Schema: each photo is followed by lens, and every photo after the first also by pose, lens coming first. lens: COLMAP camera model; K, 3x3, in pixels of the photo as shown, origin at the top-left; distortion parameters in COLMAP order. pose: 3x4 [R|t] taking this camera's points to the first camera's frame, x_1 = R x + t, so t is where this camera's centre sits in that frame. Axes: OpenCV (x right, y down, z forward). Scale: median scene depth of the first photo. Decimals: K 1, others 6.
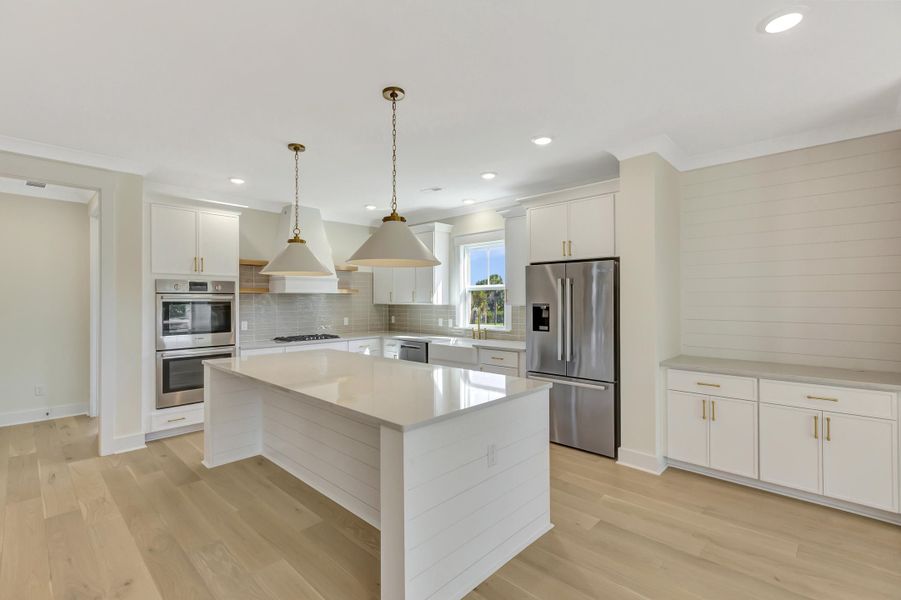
lens RADIAL K [[410.8, 0, 448.2], [0, 410.8, 295.8], [0, 0, 1]] dist [0.008139, 0.000620]
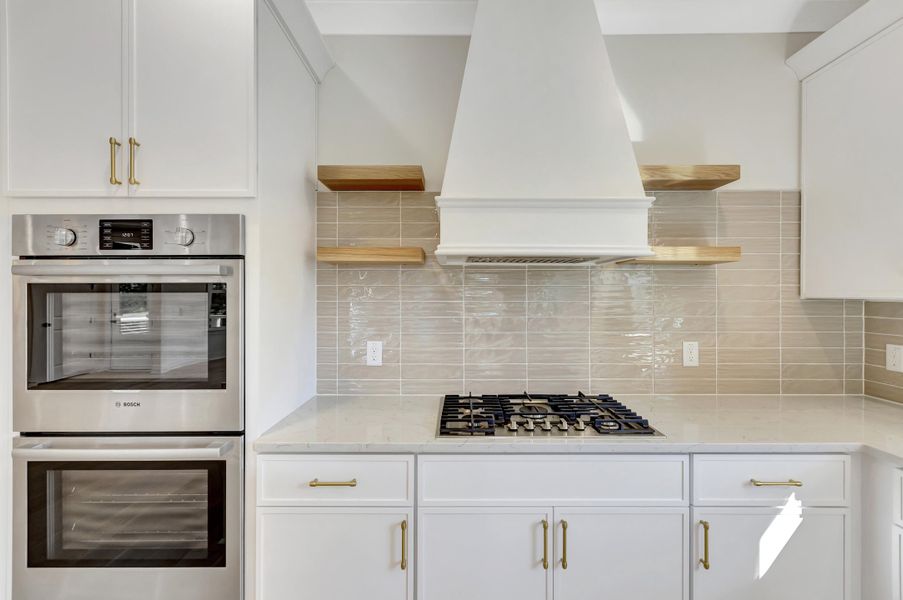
lens RADIAL K [[411.7, 0, 450.4], [0, 411.7, 291.9], [0, 0, 1]] dist [0.008139, 0.000620]
pose [[0.688597, 0.014125, -0.725007, -0.153224], [0.000960, 0.999792, 0.020391, 0.009616], [0.725144, -0.014737, 0.688440, 0.674941]]
